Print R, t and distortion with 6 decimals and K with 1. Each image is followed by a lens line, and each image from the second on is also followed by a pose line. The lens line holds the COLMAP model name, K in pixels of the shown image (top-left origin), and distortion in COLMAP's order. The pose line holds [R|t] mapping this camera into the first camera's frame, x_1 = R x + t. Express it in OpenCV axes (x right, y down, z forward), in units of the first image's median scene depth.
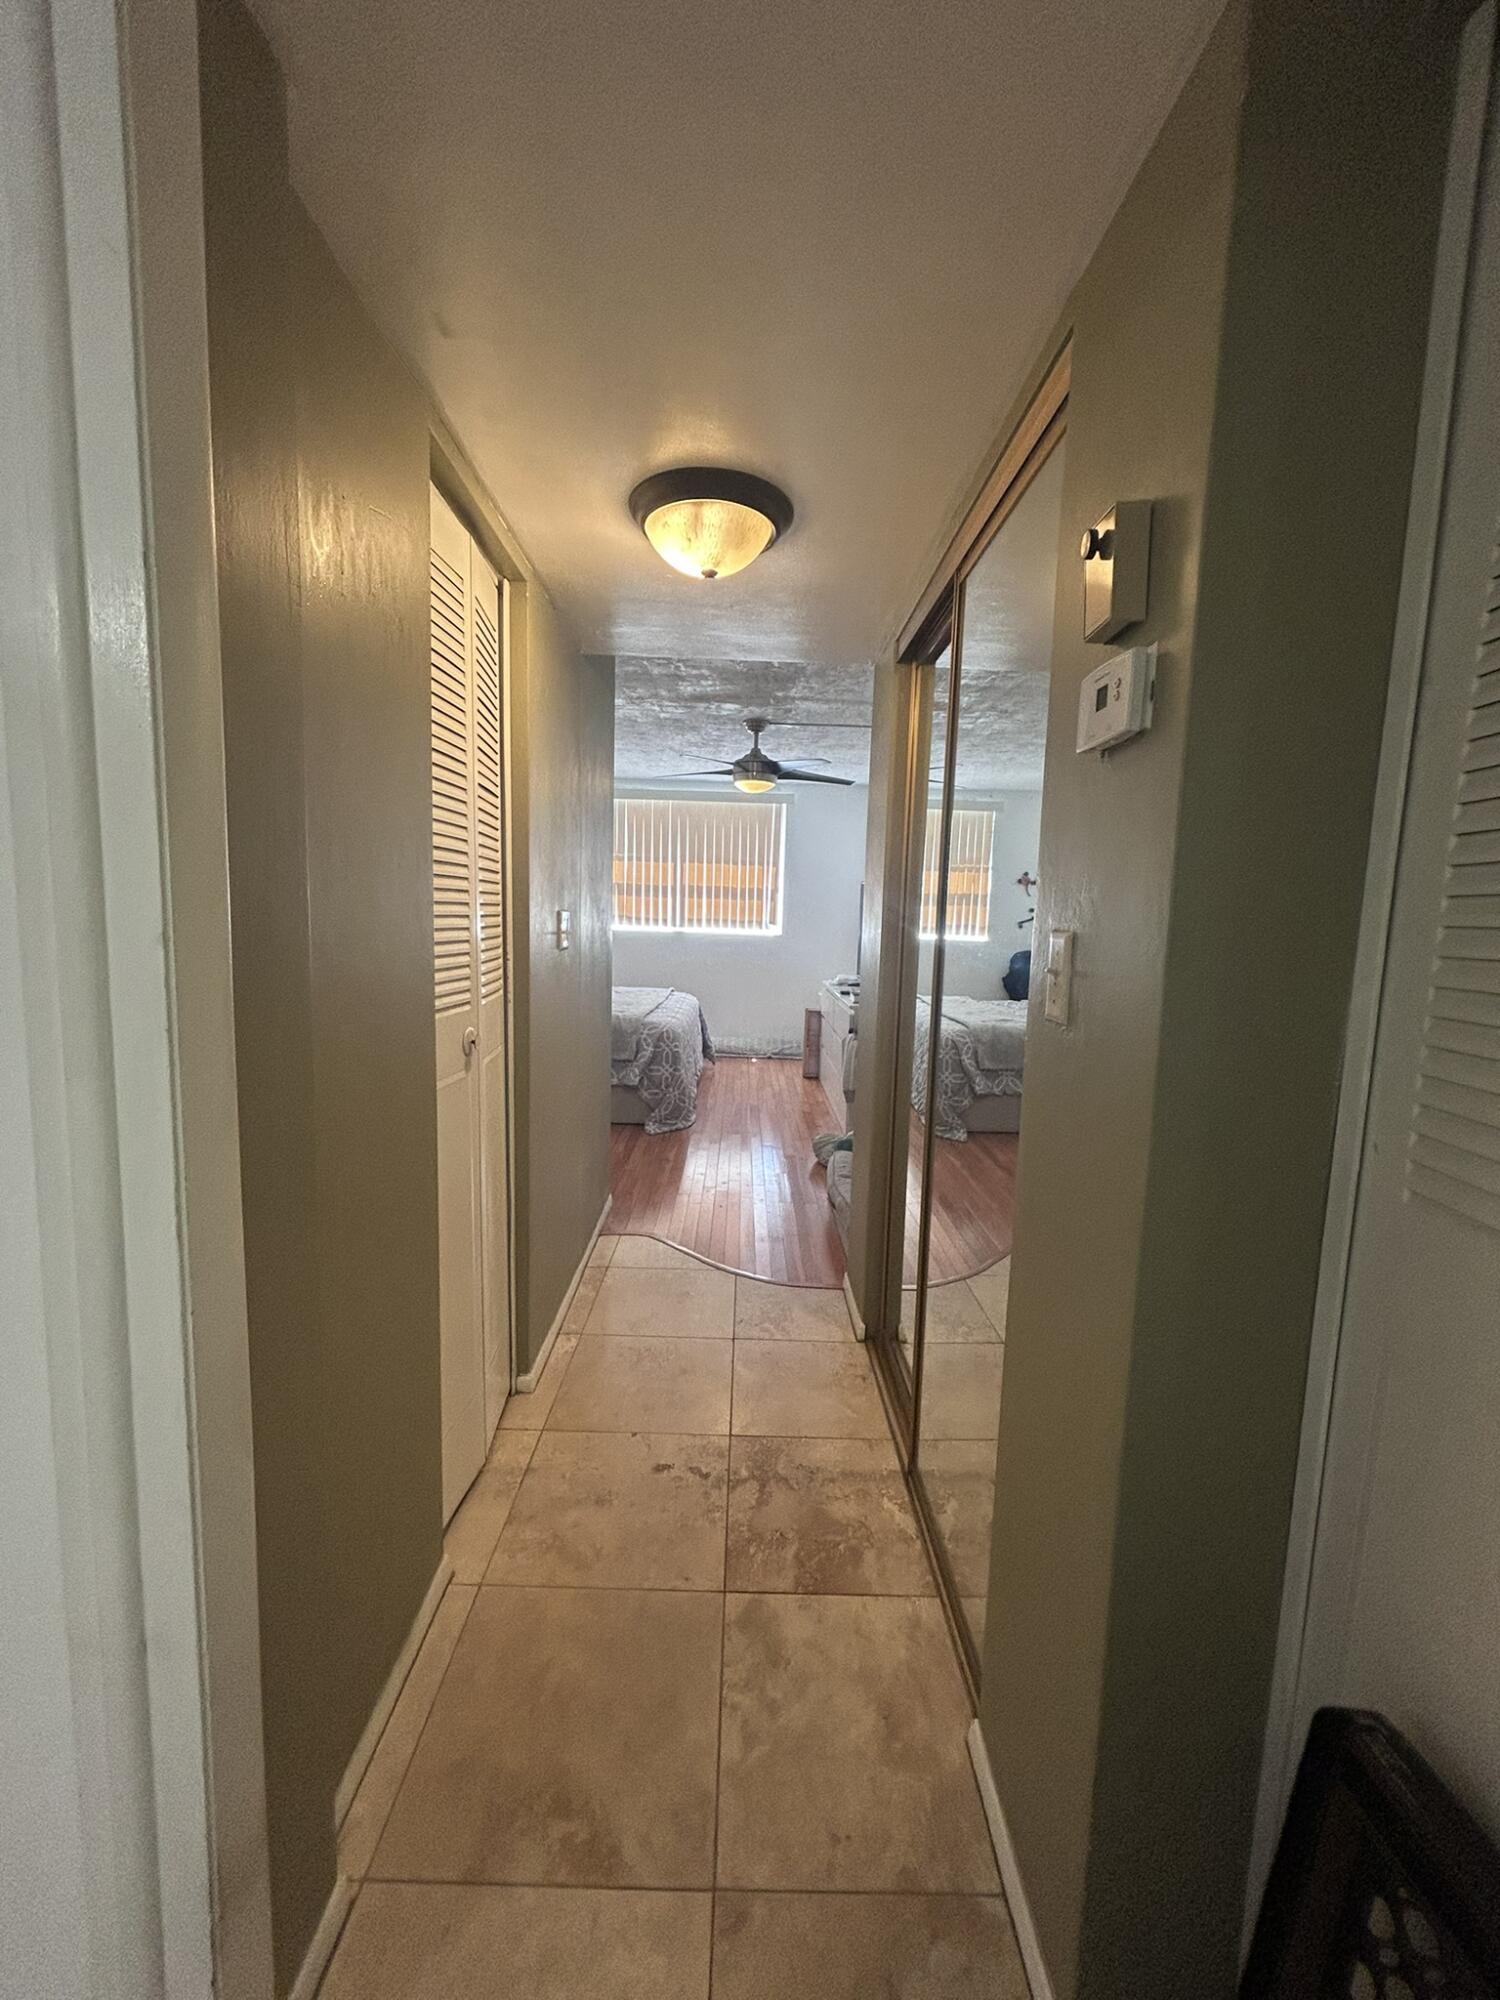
lens RADIAL K [[802.6, 0, 752.4], [0, 802.6, 1000.6], [0, 0, 1]] dist [-0.001680, -0.000838]
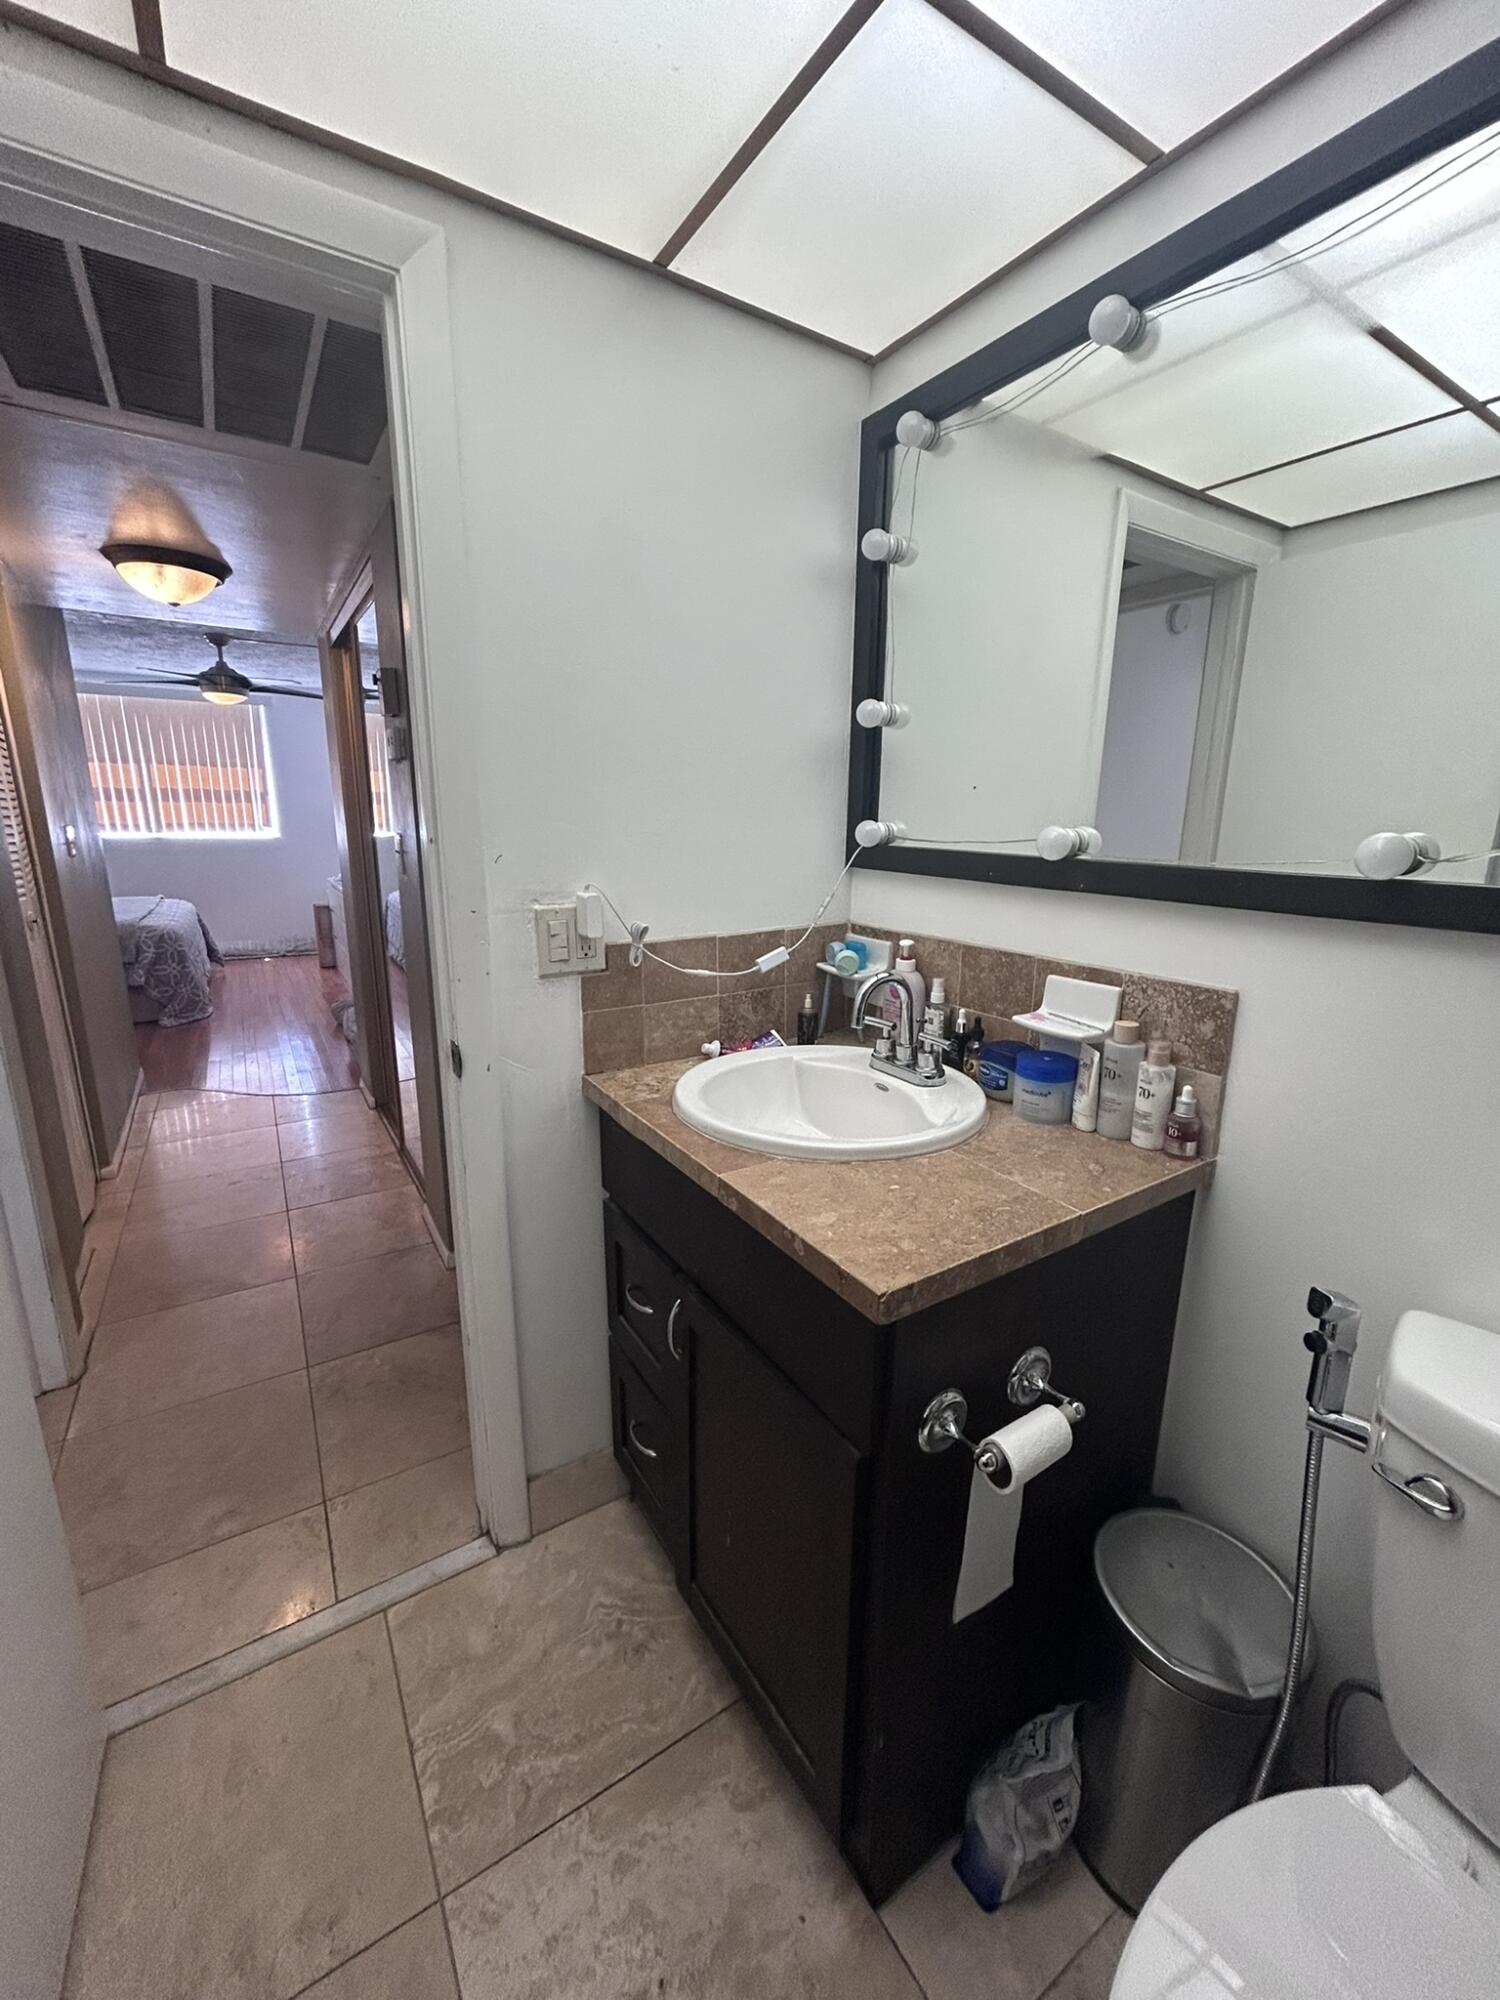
lens RADIAL K [[802.6, 0, 752.4], [0, 802.6, 1000.6], [0, 0, 1]] dist [-0.001680, -0.000838]
pose [[0.850125, -0.137989, 0.508180, 0.001179], [0.071053, 0.986289, 0.148951, 0.023938], [-0.521765, -0.090519, 0.848273, -0.328914]]
